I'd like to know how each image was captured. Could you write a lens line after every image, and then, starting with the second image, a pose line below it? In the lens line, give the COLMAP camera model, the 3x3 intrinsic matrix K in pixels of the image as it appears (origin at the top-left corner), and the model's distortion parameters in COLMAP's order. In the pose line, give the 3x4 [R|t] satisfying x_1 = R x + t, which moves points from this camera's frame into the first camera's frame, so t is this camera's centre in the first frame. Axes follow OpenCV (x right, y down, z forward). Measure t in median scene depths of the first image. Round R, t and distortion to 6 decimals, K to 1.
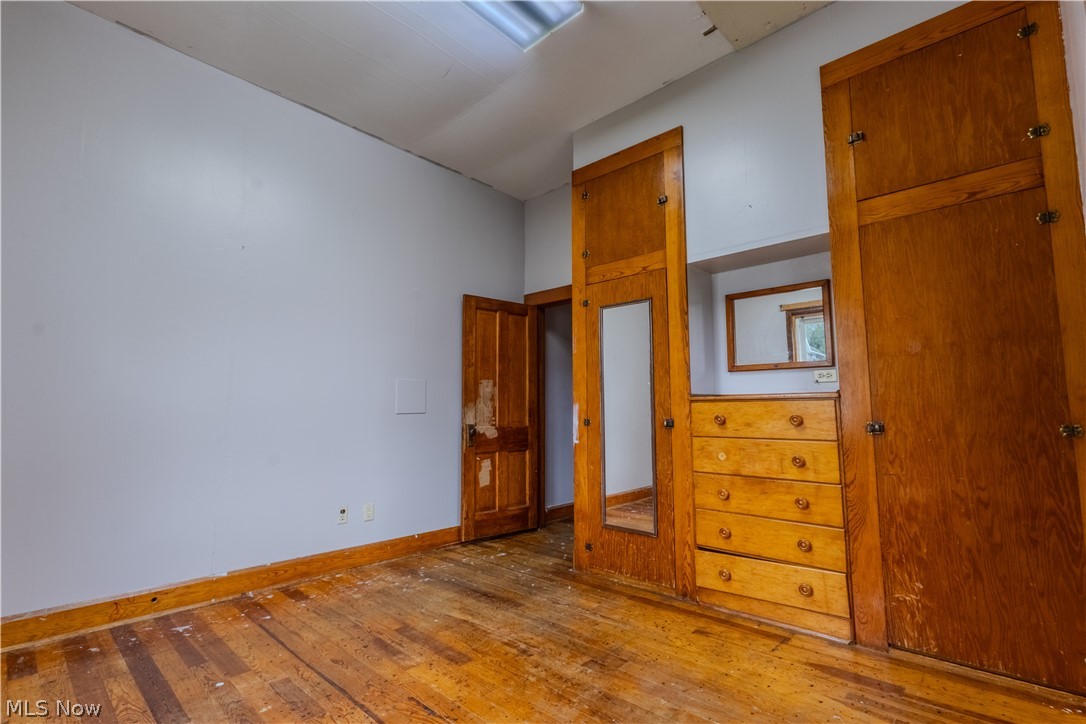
lens RADIAL K [[500.4, 0, 542.5], [0, 500.4, 359.2], [0, 0, 1]] dist [0.002519, -0.000115]
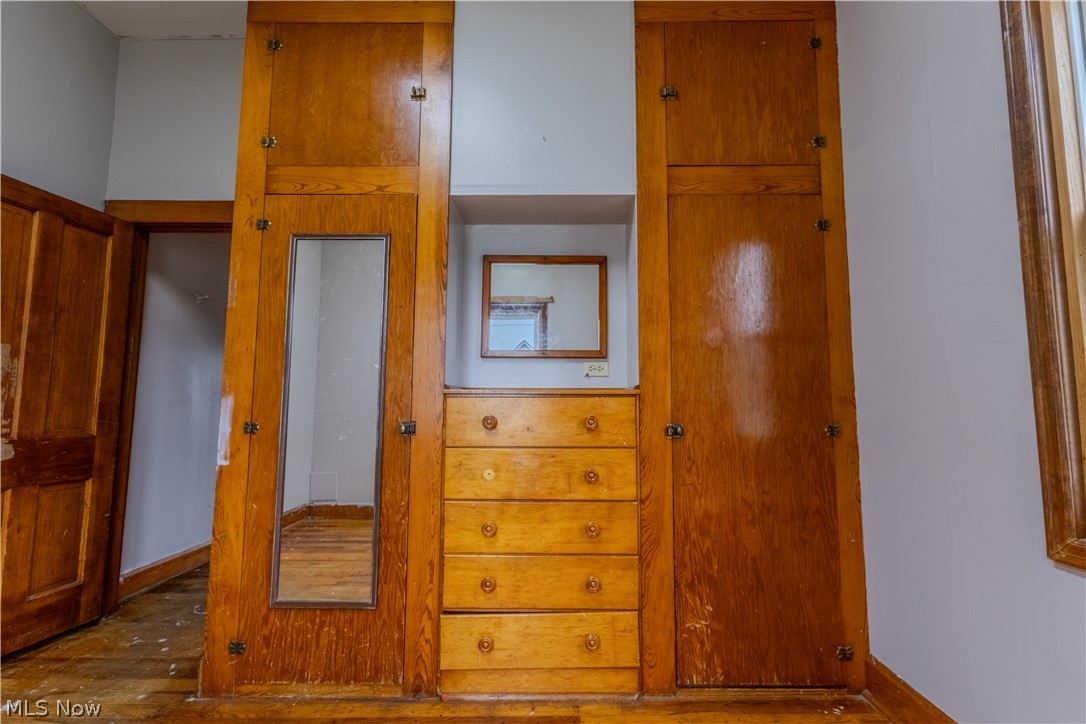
lens RADIAL K [[500.4, 0, 542.5], [0, 500.4, 359.2], [0, 0, 1]] dist [0.002519, -0.000115]
pose [[0.736764, 0.070783, 0.672434, -0.079008], [-0.075006, 0.996923, -0.022759, 0.049151], [-0.671976, -0.033669, 0.739807, 0.493581]]
